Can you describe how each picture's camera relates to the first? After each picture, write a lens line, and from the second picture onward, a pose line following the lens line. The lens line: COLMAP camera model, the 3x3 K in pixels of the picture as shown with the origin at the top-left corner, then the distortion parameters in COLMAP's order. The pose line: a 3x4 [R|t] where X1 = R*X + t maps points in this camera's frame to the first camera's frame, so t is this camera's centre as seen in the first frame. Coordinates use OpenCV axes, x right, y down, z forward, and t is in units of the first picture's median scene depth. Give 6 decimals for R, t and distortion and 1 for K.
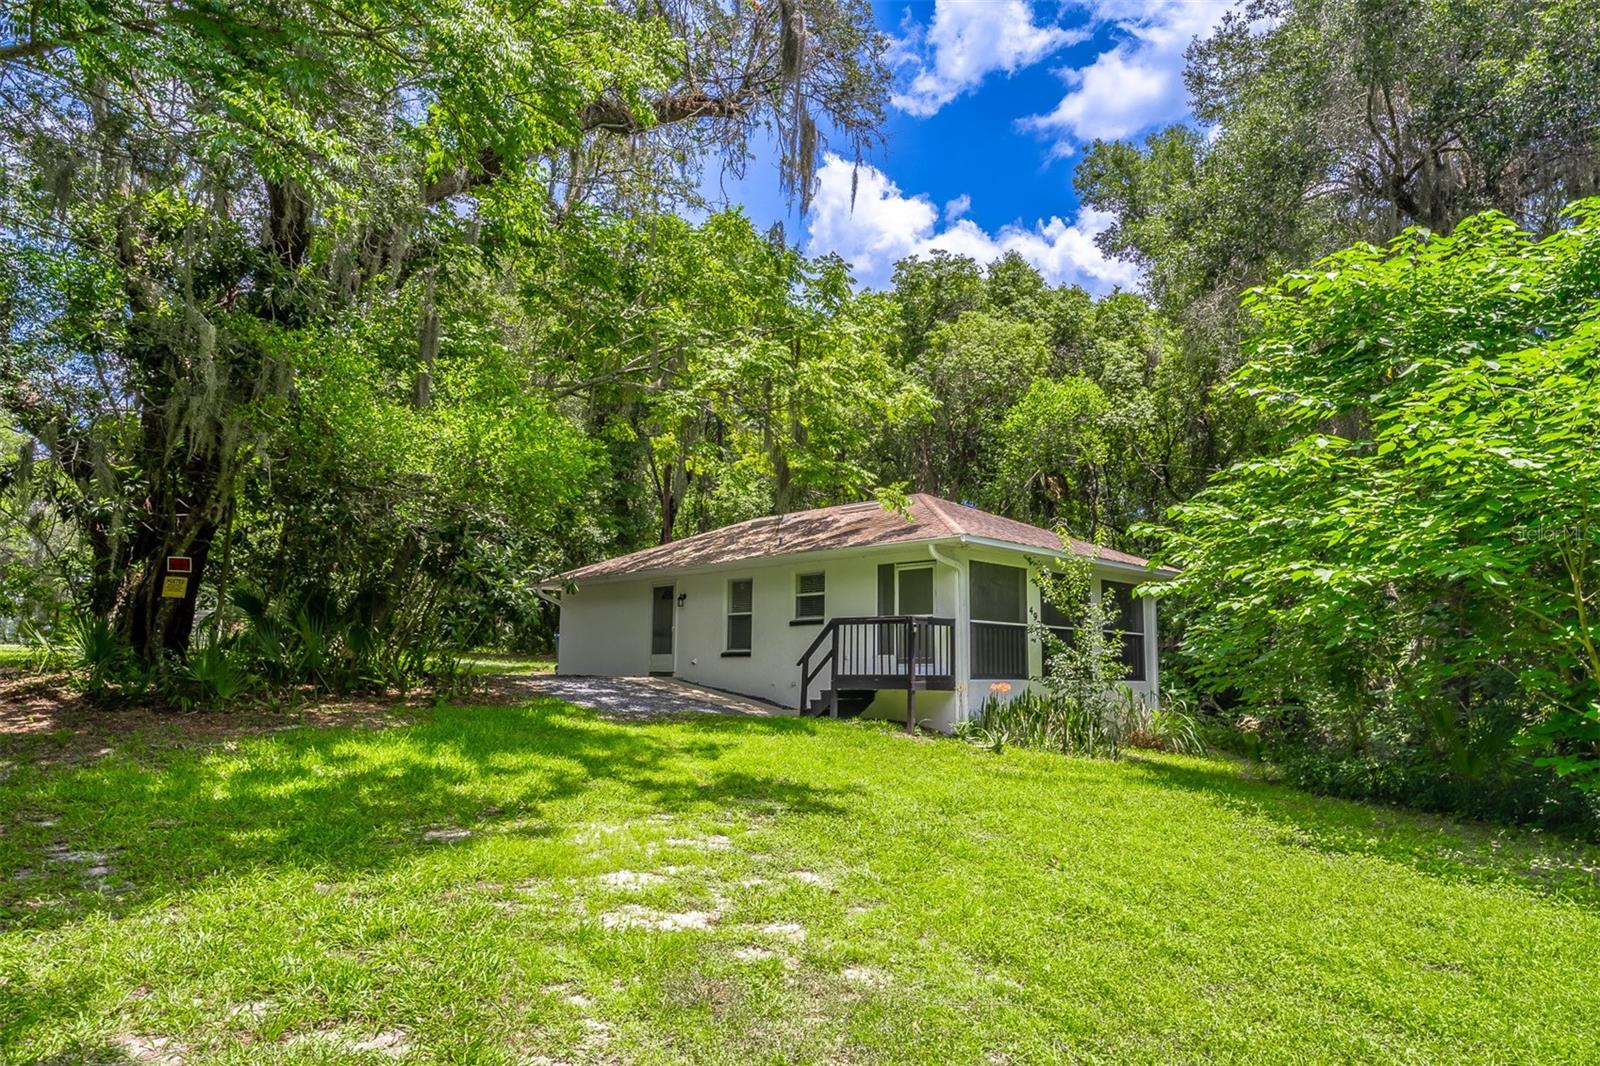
lens RADIAL K [[1000.7, 0, 798.2], [0, 1000.7, 523.5], [0, 0, 1]] dist [-0.001469, 0.003508]
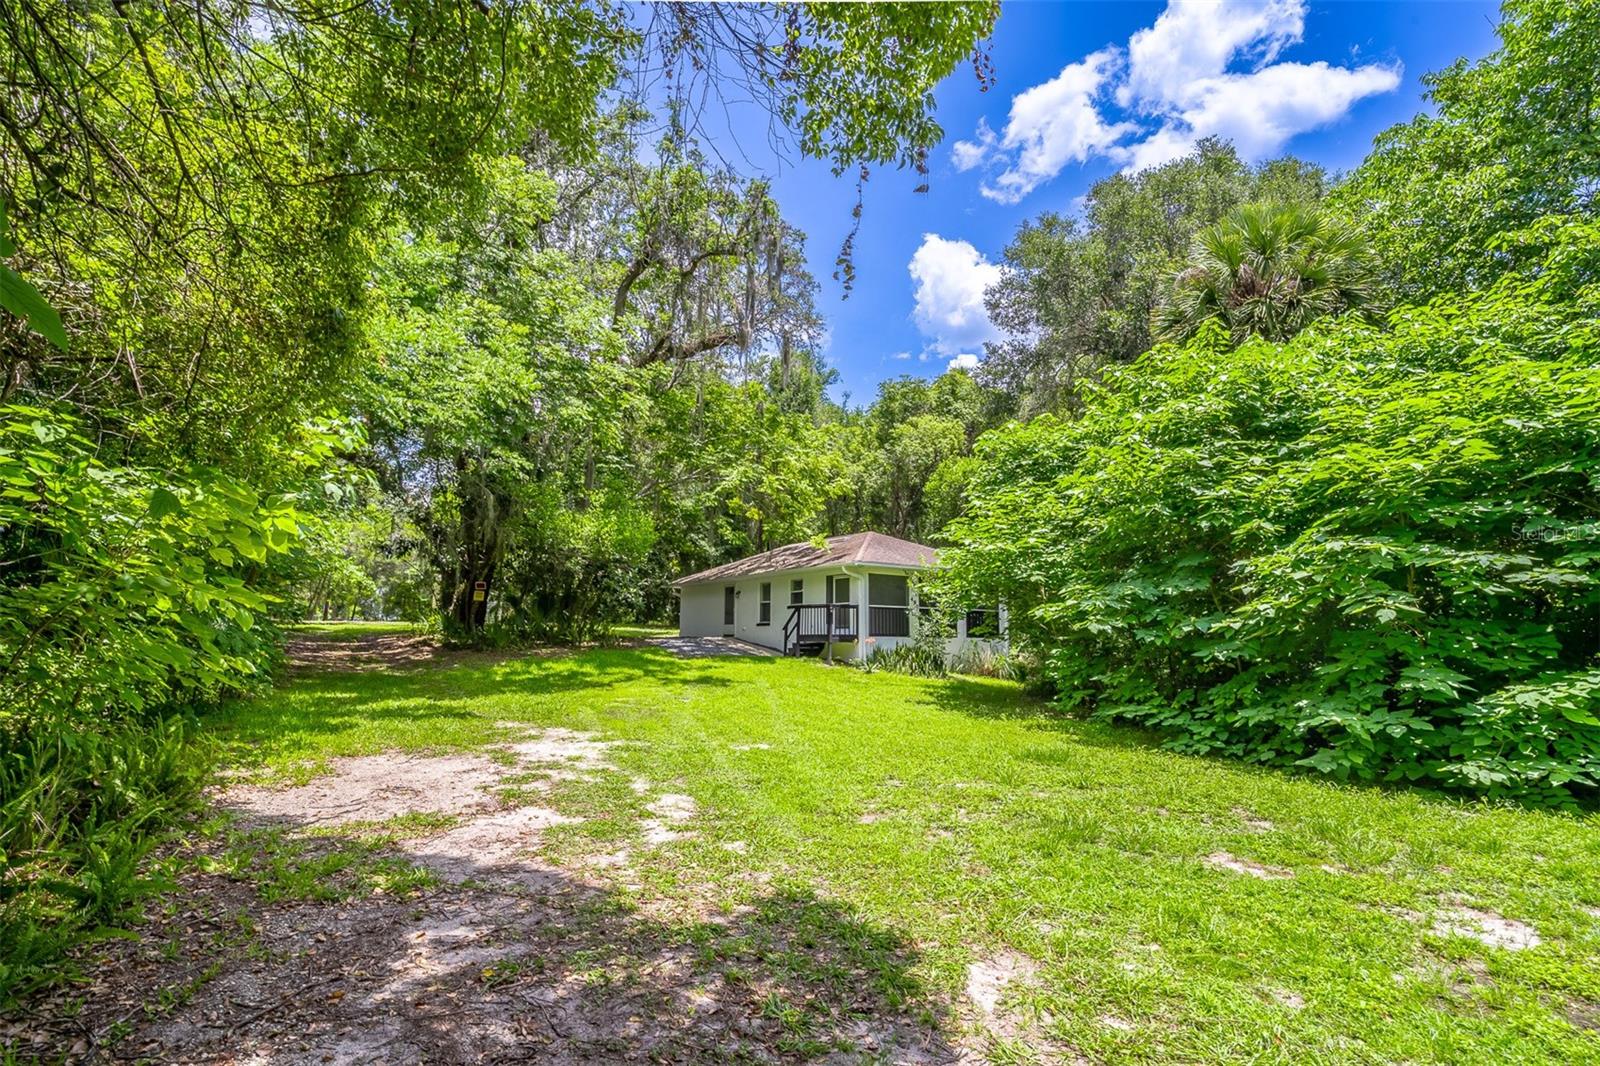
lens RADIAL K [[761.9, 0, 795.3], [0, 761.9, 539.6], [0, 0, 1]] dist [0.007750, -0.001186]
pose [[0.987613, -0.024226, -0.155027, 0.311932], [0.027173, 0.999488, 0.016913, -0.066189], [0.154538, -0.020916, 0.987765, -0.520344]]
